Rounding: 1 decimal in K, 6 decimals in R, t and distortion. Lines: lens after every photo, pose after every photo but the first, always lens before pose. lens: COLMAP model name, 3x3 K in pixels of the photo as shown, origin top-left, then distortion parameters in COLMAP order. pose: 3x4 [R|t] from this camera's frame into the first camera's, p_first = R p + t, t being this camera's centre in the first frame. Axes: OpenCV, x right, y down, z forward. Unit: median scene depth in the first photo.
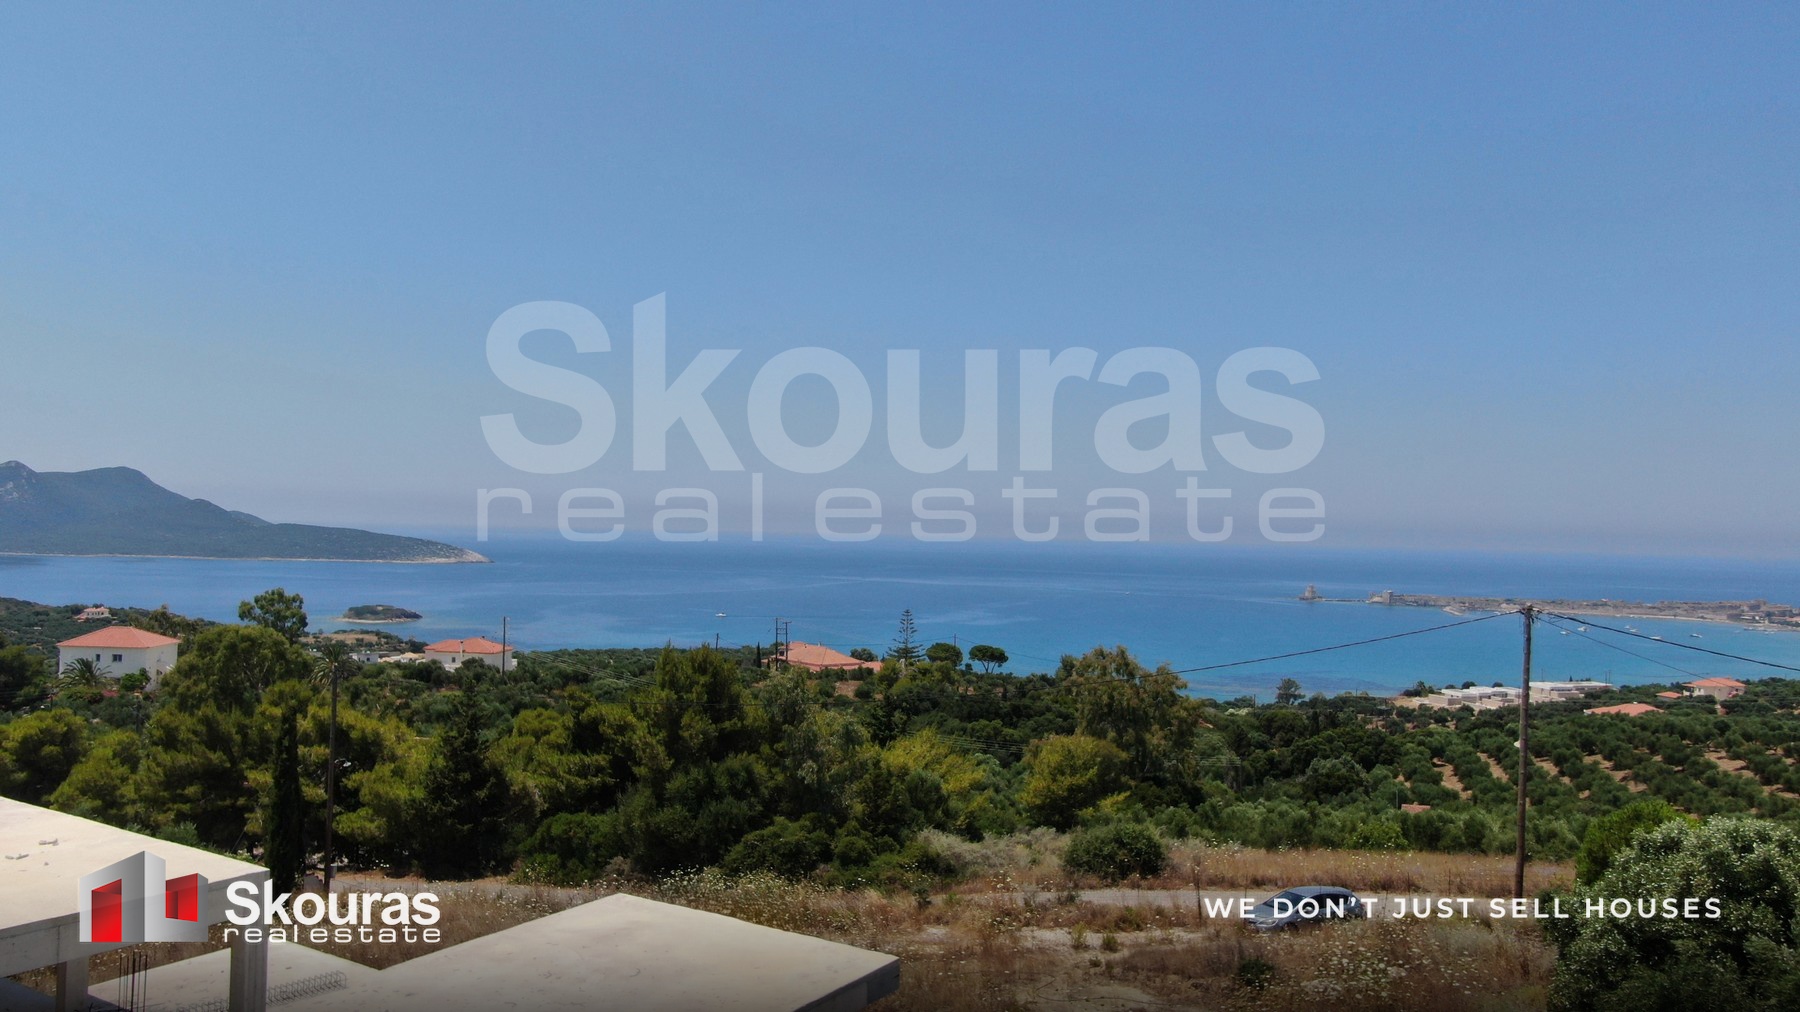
lens RADIAL K [[1302.0, 0, 900.0], [0, 1302.0, 506.0], [0, 0, 1]] dist [-0.019247, 0.004763]
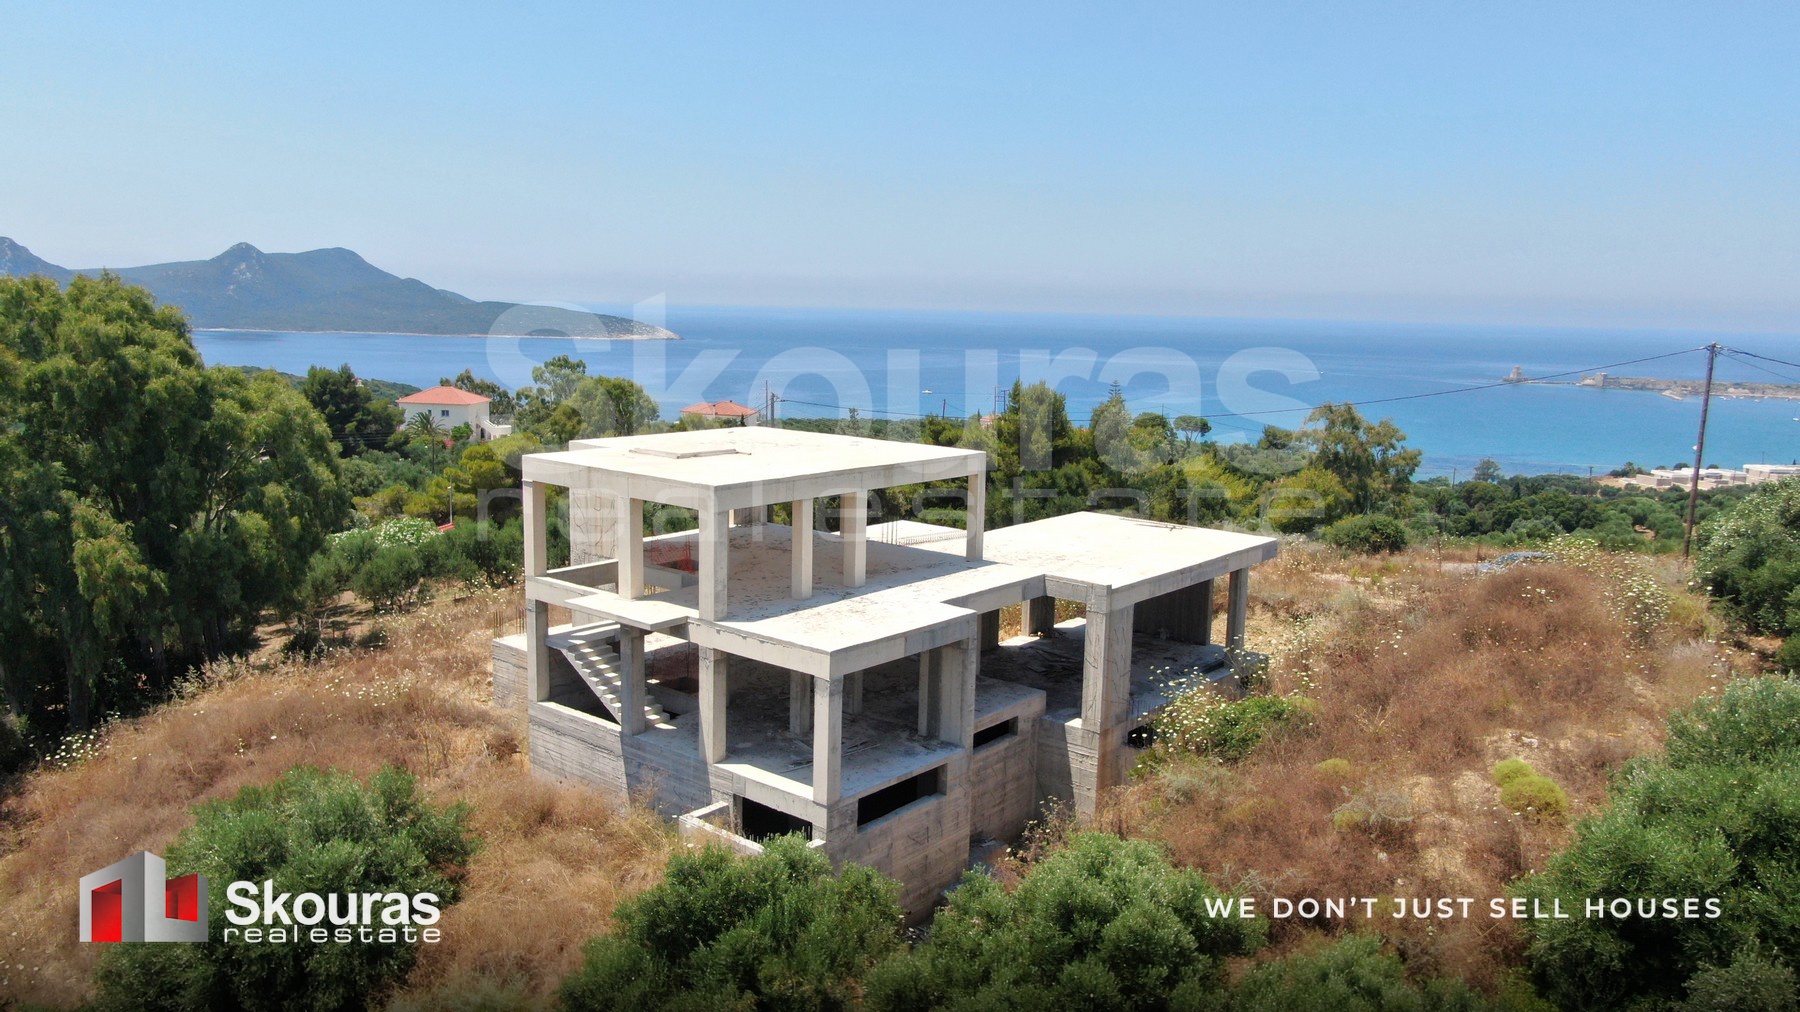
lens RADIAL K [[1303.7, 0, 900.0], [0, 1303.7, 506.0], [0, 0, 1]] dist [-0.013398, -0.001378]
pose [[0.990914, 0.020293, -0.132955, -0.031318], [0.002387, 0.985742, 0.168246, 0.002663], [0.134474, -0.167035, 0.976737, -0.084100]]
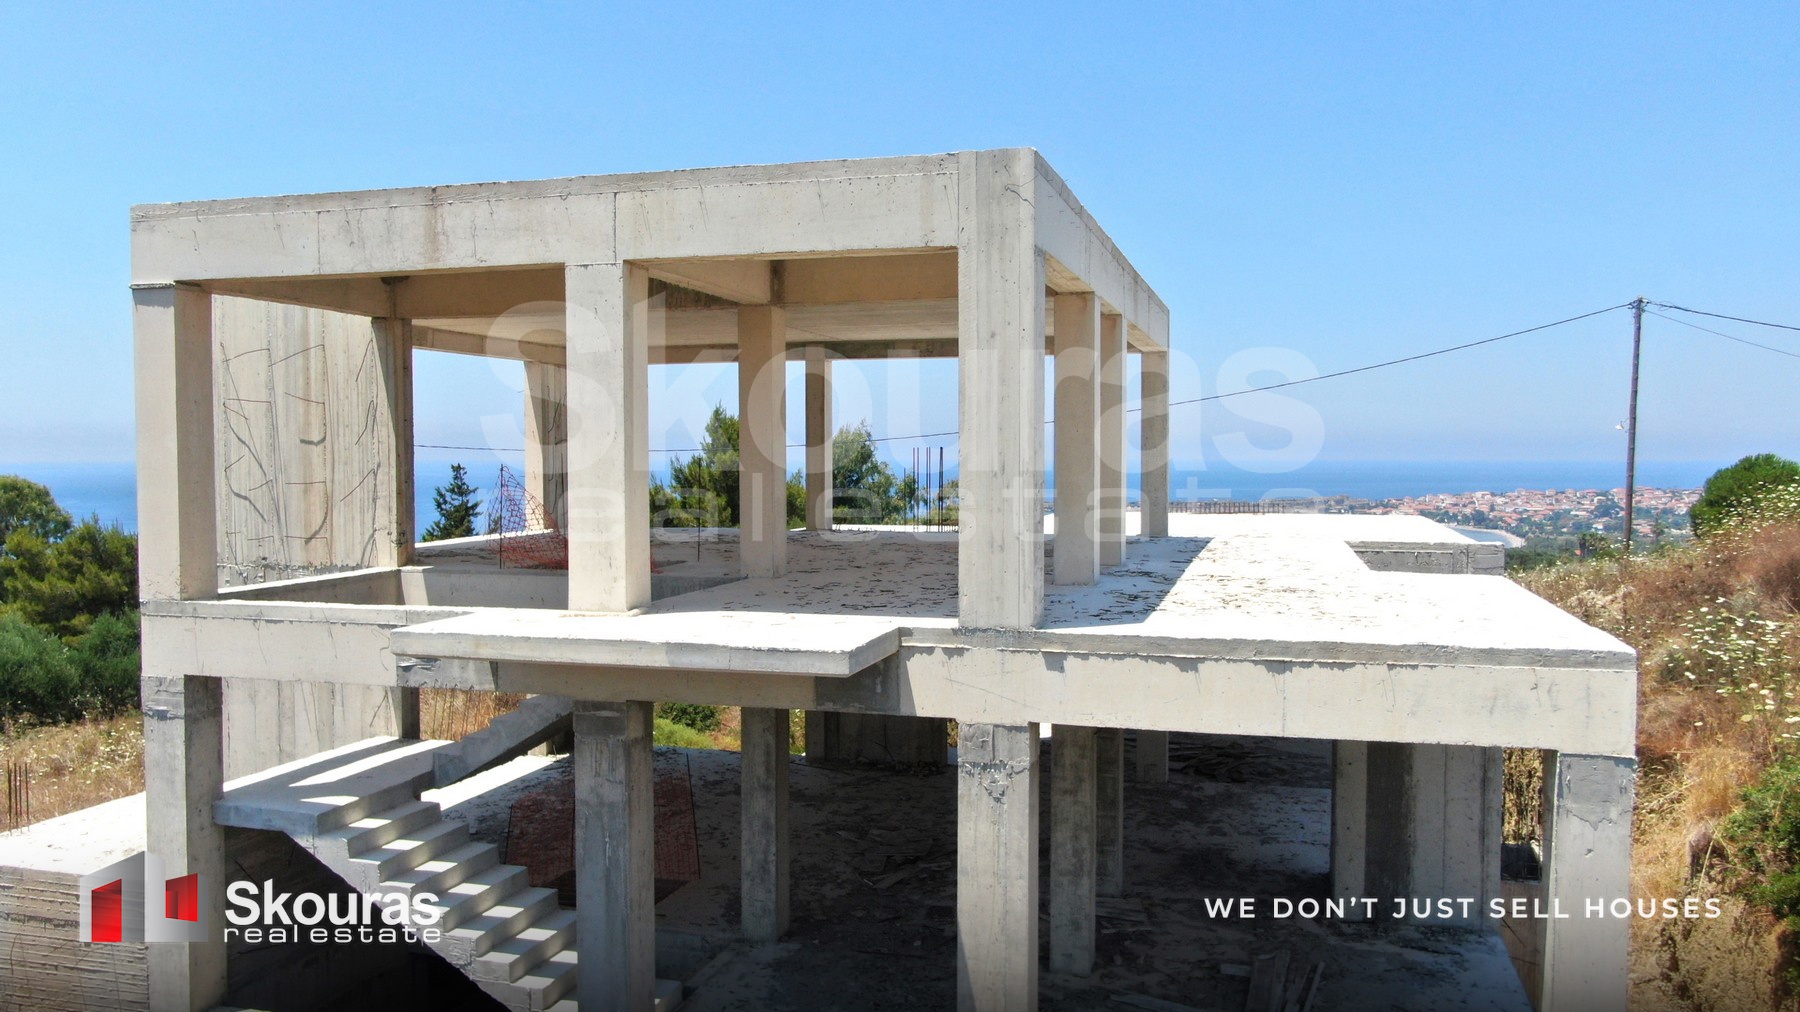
lens RADIAL K [[1346.6, 0, 900.0], [0, 1346.6, 506.0], [0, 0, 1]] dist [-0.007108, -0.000651]
pose [[0.961499, -0.036223, 0.272412, -0.084420], [0.020132, 0.997896, 0.061637, 0.031855], [-0.274071, -0.053780, 0.960205, 0.008743]]
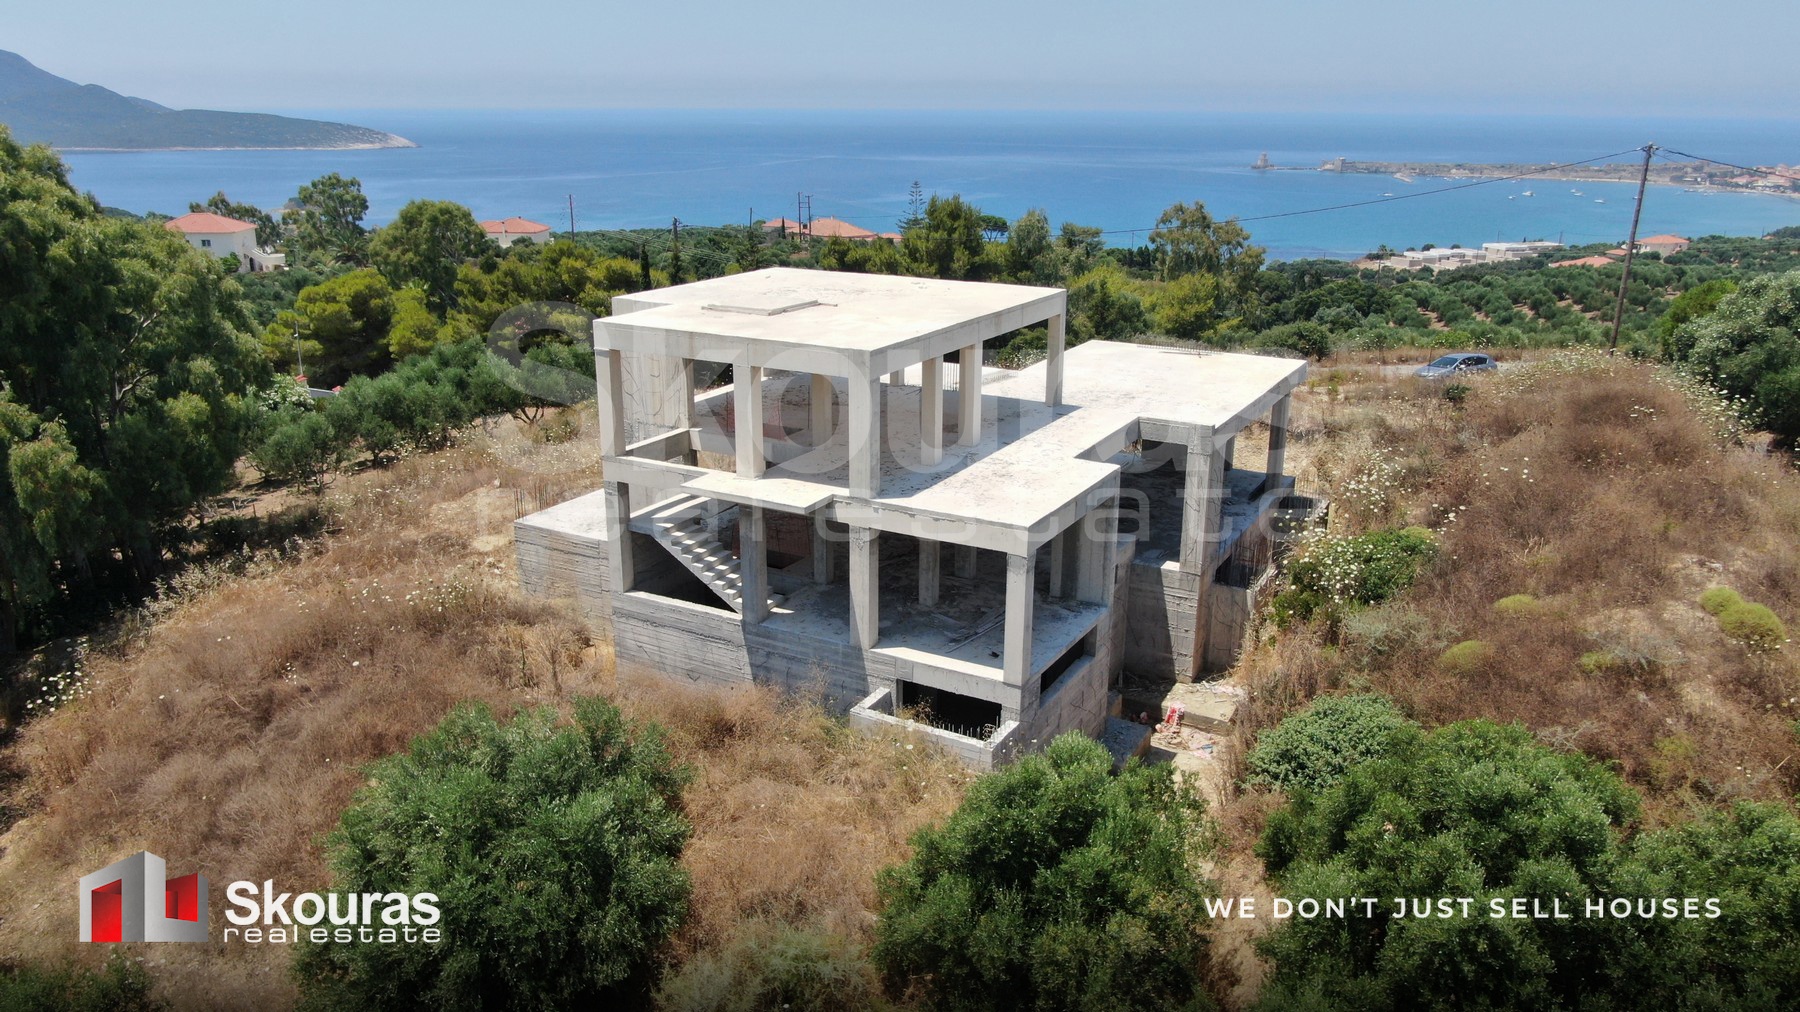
lens RADIAL K [[1302.0, 0, 900.0], [0, 1302.0, 506.0], [0, 0, 1]] dist [-0.019247, 0.004763]
pose [[0.998703, -0.031696, 0.039847, -0.071476], [0.017564, 0.949034, 0.314684, -0.001101], [-0.047790, -0.313576, 0.948360, -0.073715]]
